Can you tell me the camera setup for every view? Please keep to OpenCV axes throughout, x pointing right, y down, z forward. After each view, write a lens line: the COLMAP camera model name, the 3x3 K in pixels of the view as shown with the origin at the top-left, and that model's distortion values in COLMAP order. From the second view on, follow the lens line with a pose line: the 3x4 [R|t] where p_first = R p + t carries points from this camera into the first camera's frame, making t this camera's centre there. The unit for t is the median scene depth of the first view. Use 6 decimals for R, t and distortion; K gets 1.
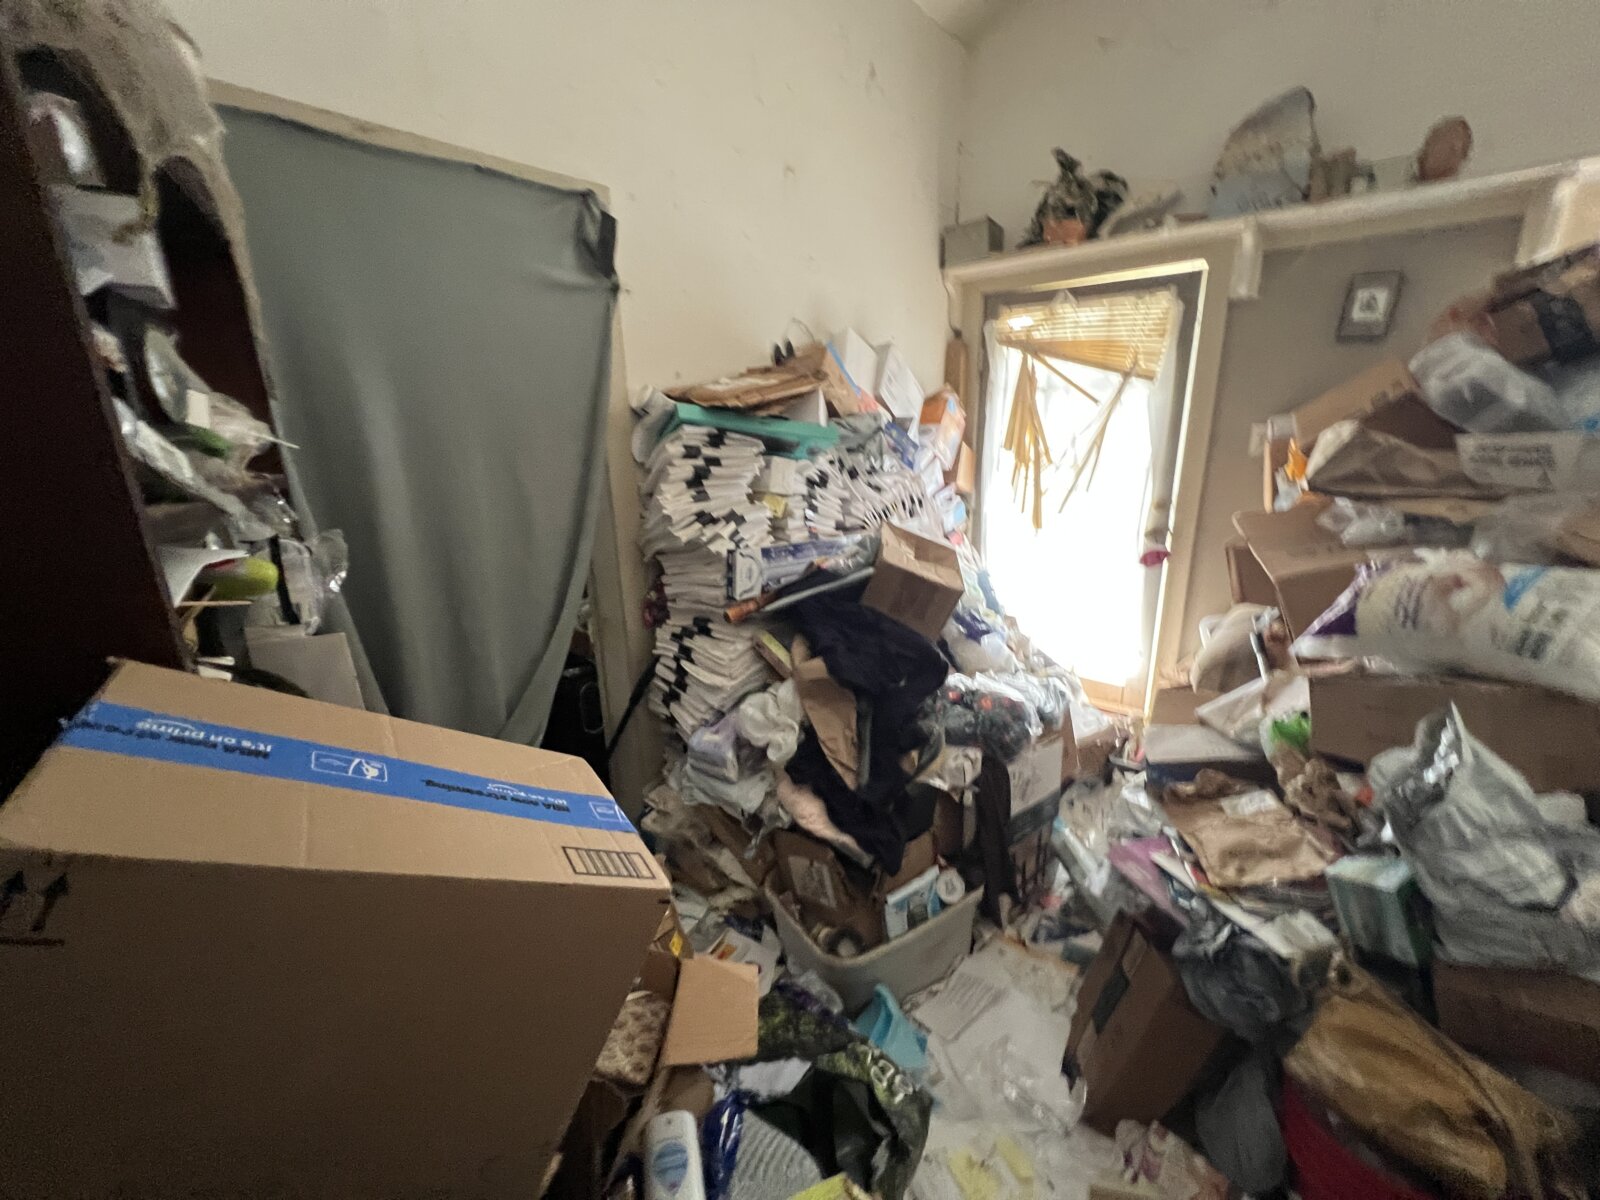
lens RADIAL K [[643.3, 0, 800.0], [0, 643.3, 600.0], [0, 0, 1]] dist [-0.001456, -0.000173]
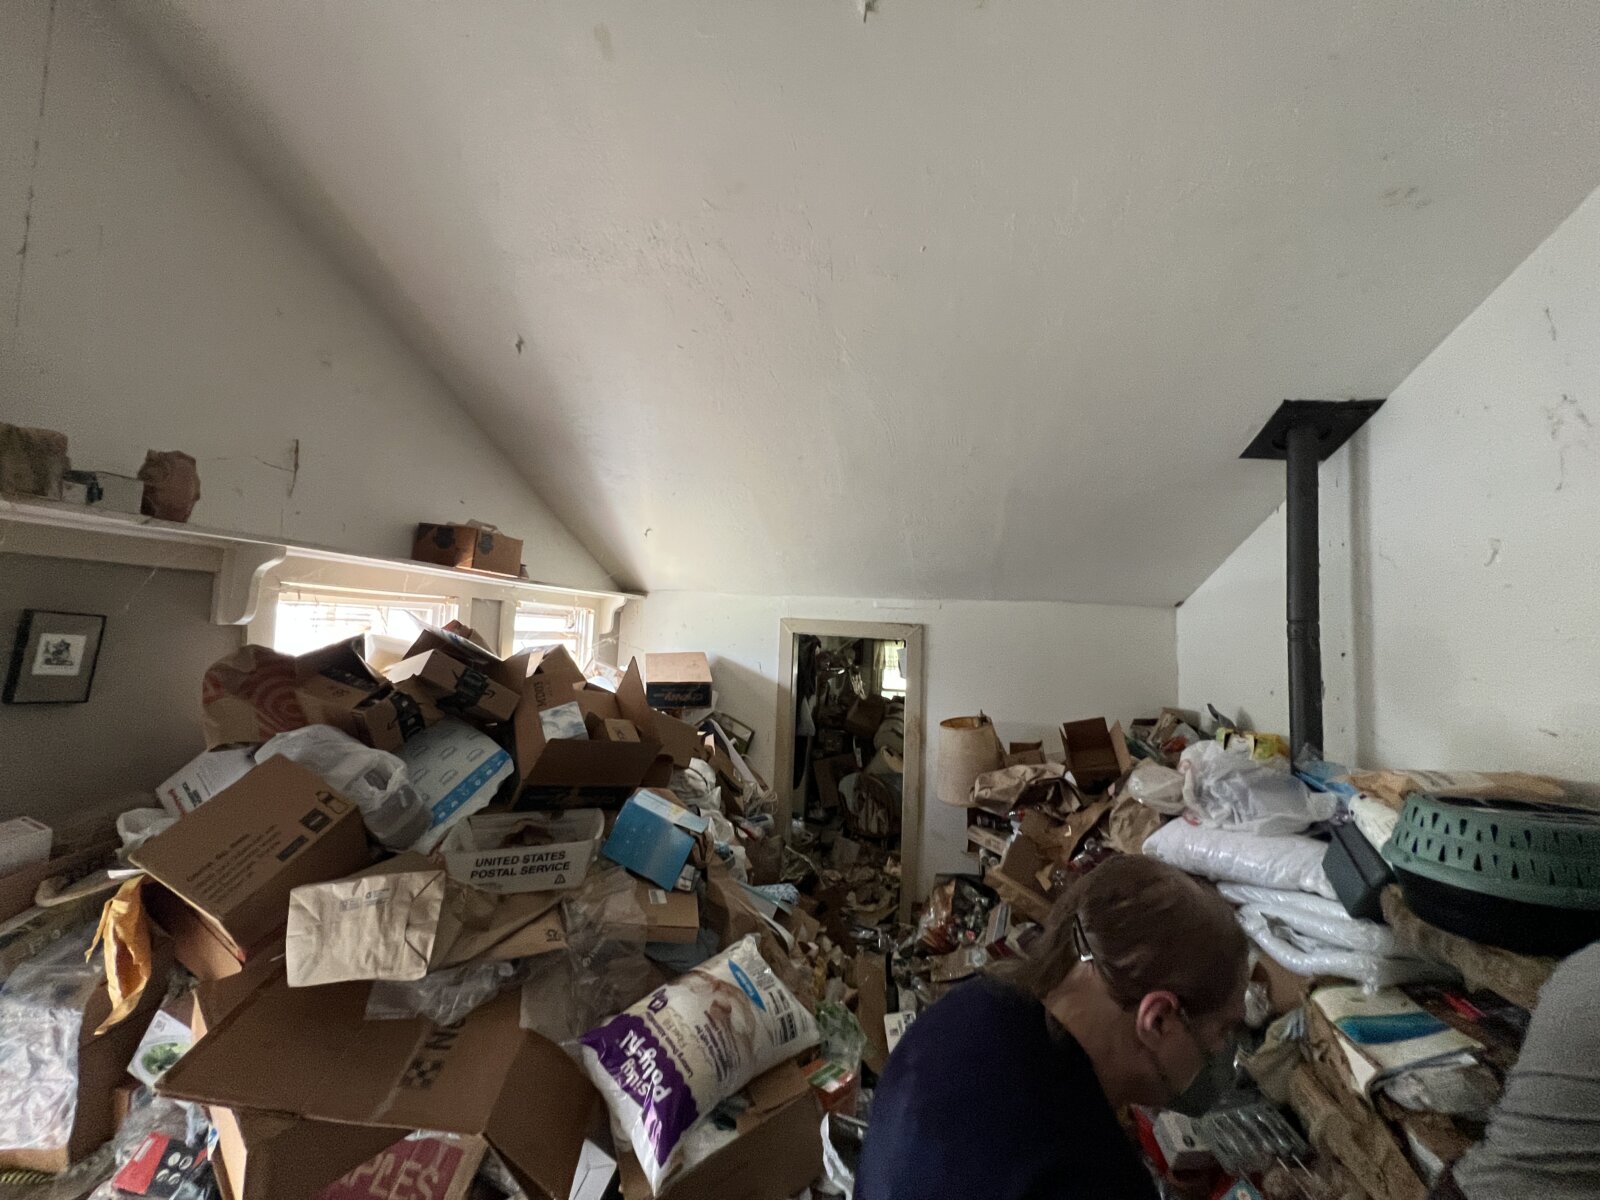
lens RADIAL K [[643.3, 0, 800.0], [0, 643.3, 600.0], [0, 0, 1]] dist [-0.001456, -0.000173]
pose [[-0.458851, 0.072262, 0.885570, -0.065394], [0.213014, 0.976567, 0.030684, -0.494283], [-0.862601, 0.202718, -0.463492, 0.847503]]
